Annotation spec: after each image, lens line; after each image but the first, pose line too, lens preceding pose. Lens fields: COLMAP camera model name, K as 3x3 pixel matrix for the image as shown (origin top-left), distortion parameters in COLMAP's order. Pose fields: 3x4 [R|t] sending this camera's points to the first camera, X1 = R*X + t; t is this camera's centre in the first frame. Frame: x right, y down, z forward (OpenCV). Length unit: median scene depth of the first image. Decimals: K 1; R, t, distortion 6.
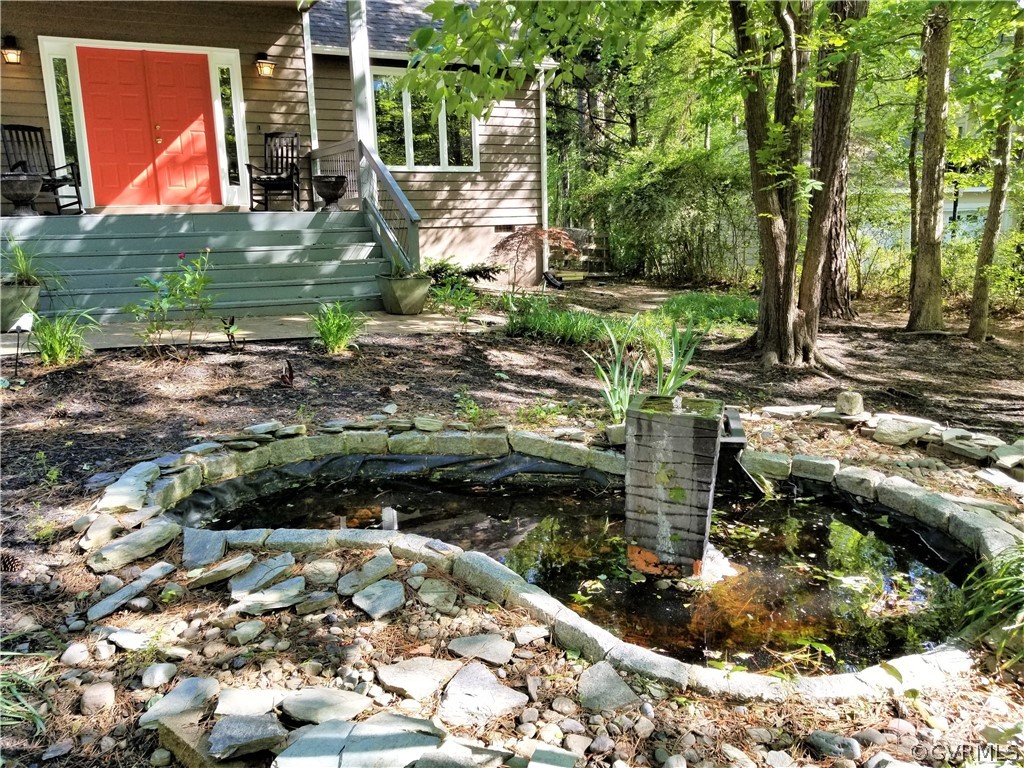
lens RADIAL K [[785.2, 0, 503.3], [0, 785.2, 378.1], [0, 0, 1]] dist [0.050632, -0.064110]
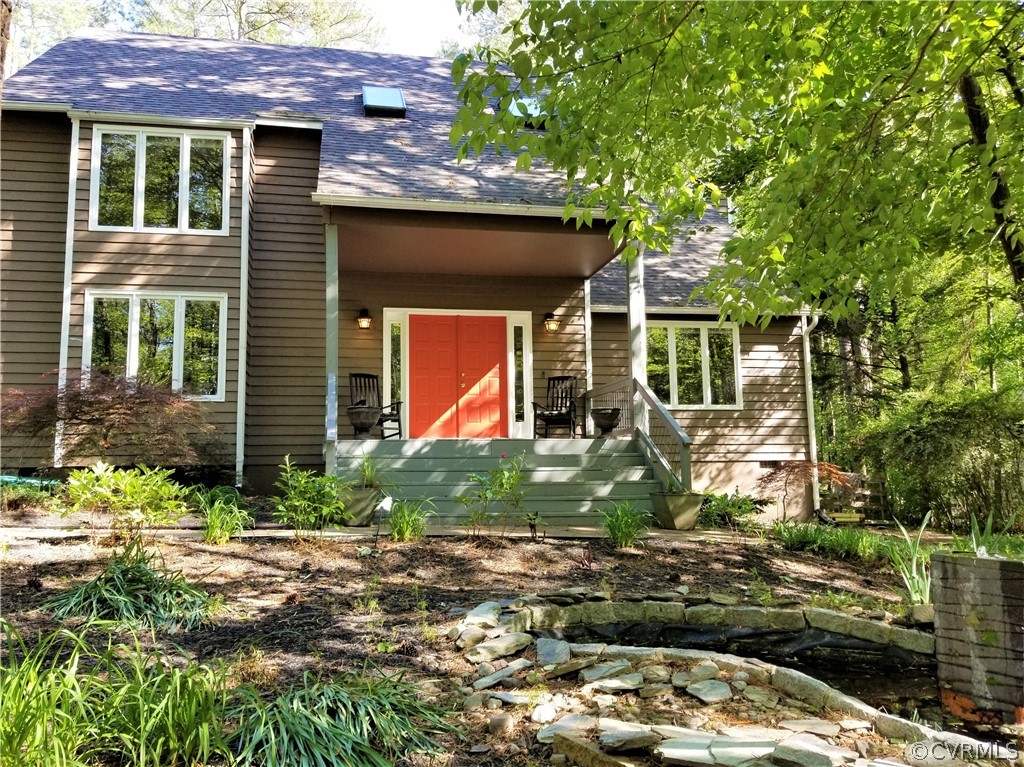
lens RADIAL K [[785.2, 0, 503.3], [0, 785.2, 377.6], [0, 0, 1]] dist [0.050632, -0.064110]
pose [[0.951358, -0.021005, -0.307372, -0.014768], [-0.075000, 0.951870, -0.297183, 0.039905], [0.298821, 0.305780, 0.903994, -0.058953]]
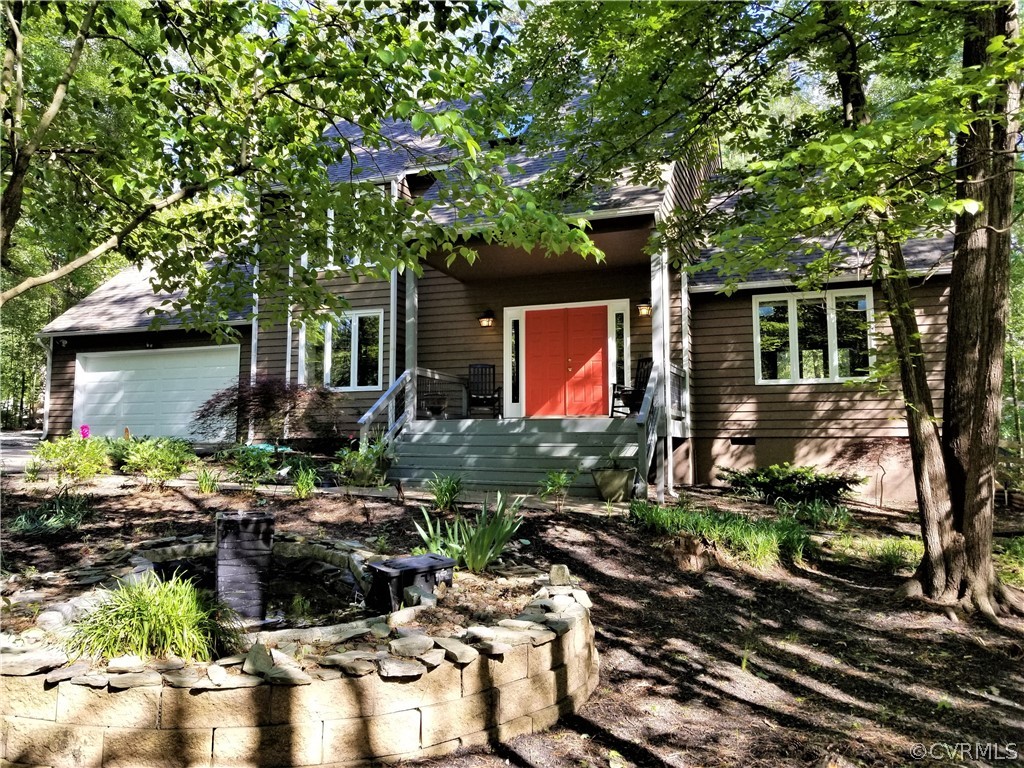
lens RADIAL K [[785.2, 0, 503.3], [0, 785.2, 378.1], [0, 0, 1]] dist [0.050632, -0.064110]
pose [[0.655445, -0.037036, -0.754334, 0.584211], [-0.163782, 0.968058, -0.189840, -0.007340], [0.737271, 0.247976, 0.628443, 0.070734]]
